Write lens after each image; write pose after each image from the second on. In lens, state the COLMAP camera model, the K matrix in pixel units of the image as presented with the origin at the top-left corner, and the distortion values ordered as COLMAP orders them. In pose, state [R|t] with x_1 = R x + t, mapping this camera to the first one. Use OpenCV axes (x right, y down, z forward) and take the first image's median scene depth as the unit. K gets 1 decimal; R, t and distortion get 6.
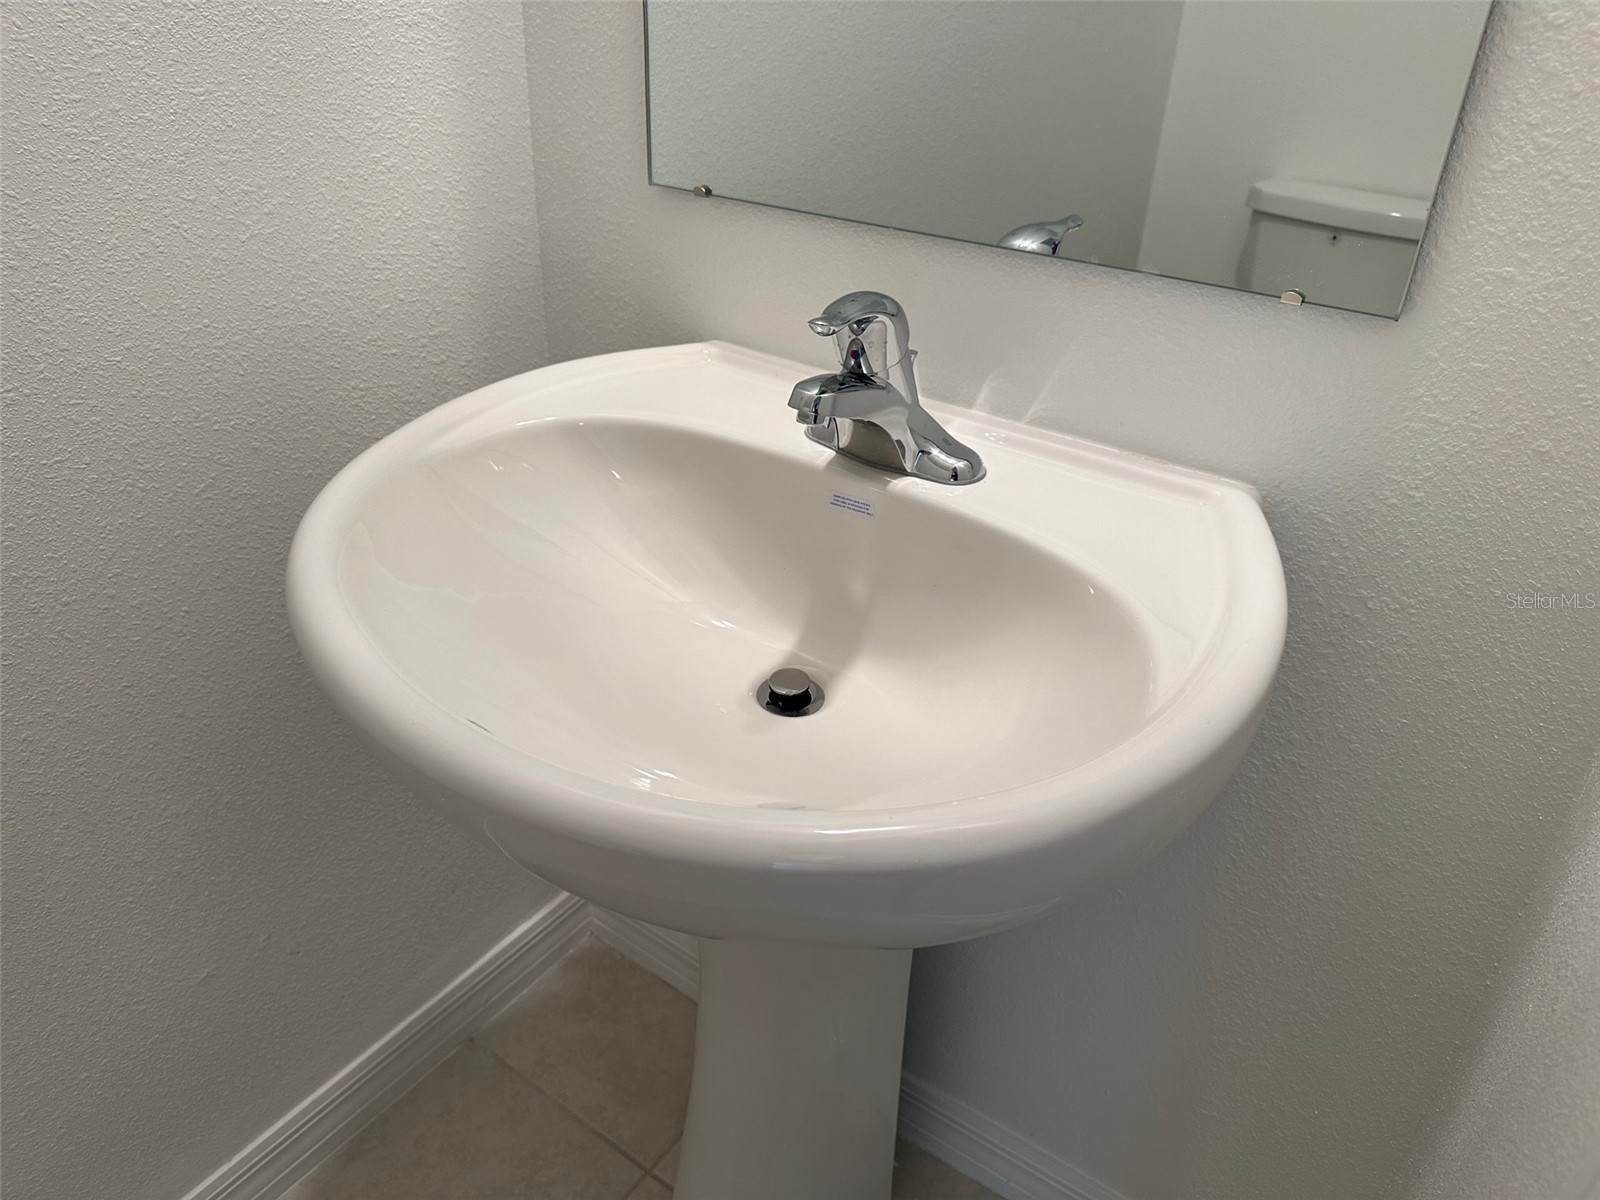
lens RADIAL K [[1122.8, 0, 804.6], [0, 1122.8, 601.6], [0, 0, 1]] dist [0.059038, -0.081940]
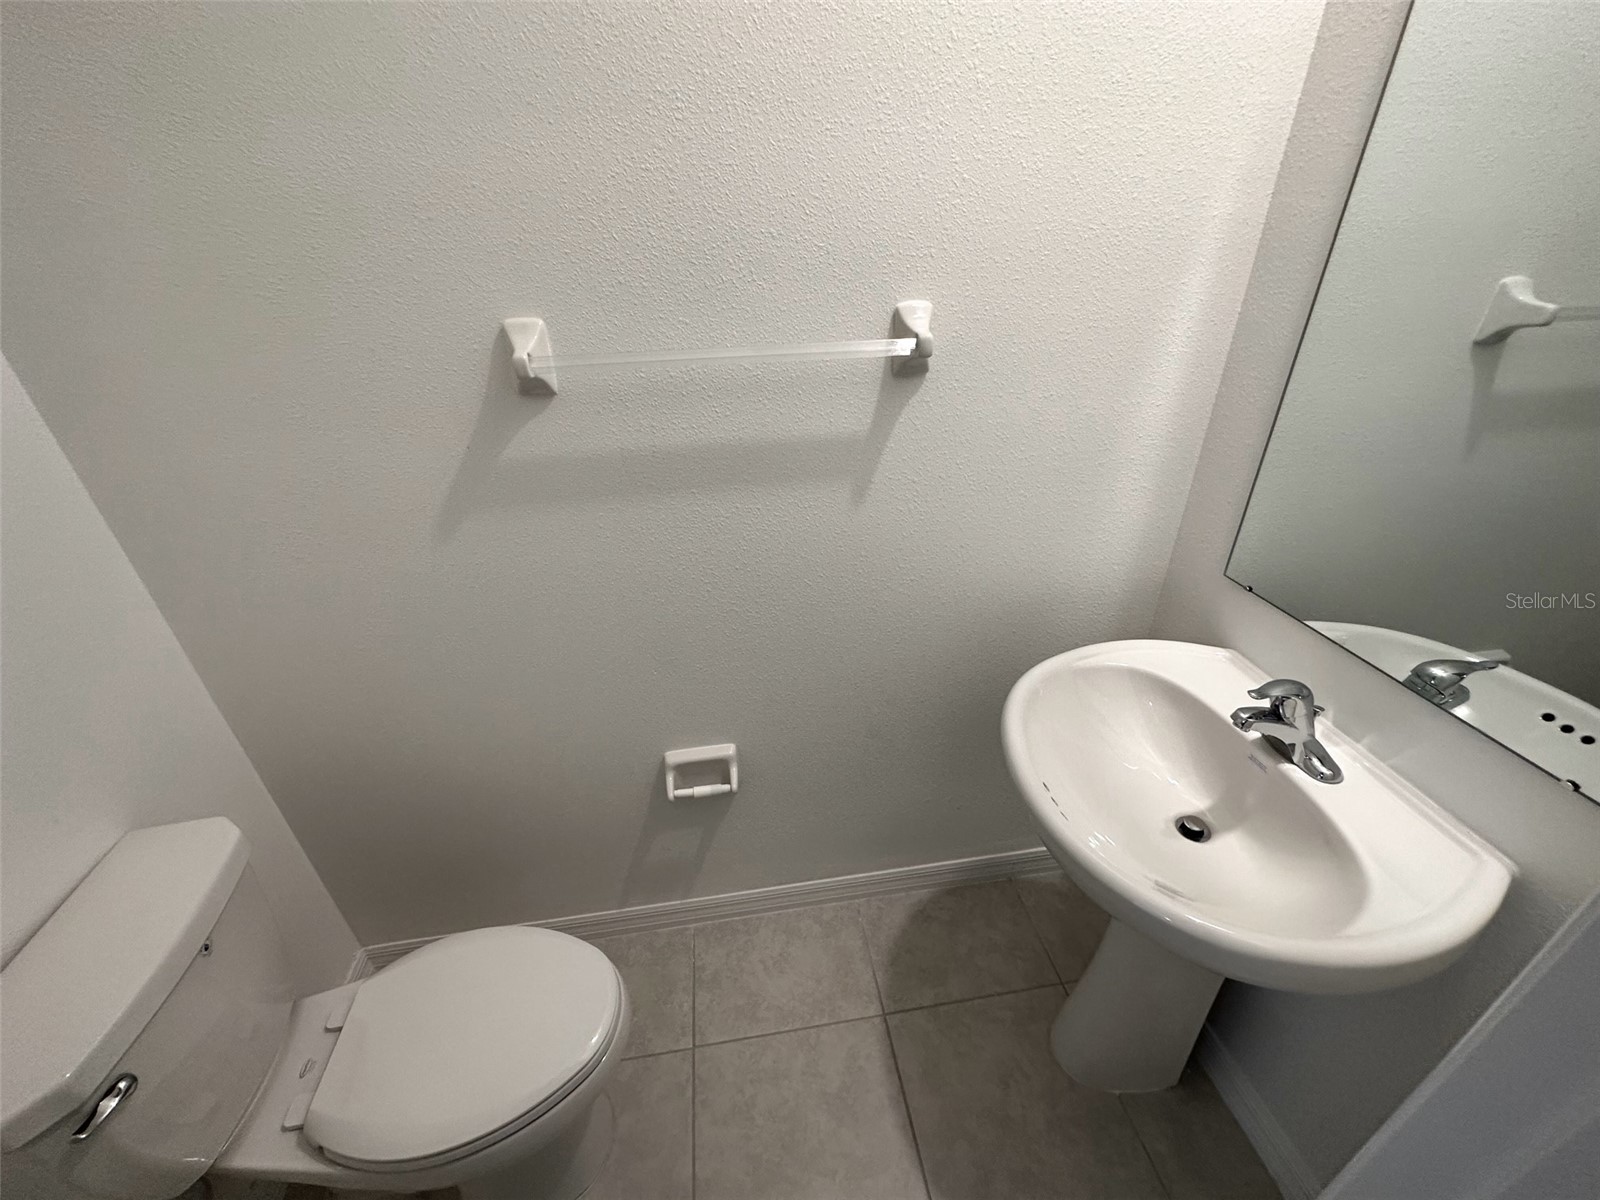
lens RADIAL K [[639.7, 0, 808.4], [0, 639.7, 597.1], [0, 0, 1]] dist [-0.004349, 0.001580]
pose [[0.684739, 0.307793, -0.660603, 0.153819], [-0.326650, 0.939910, 0.099345, -0.215345], [0.651485, 0.147760, 0.744133, -0.462250]]
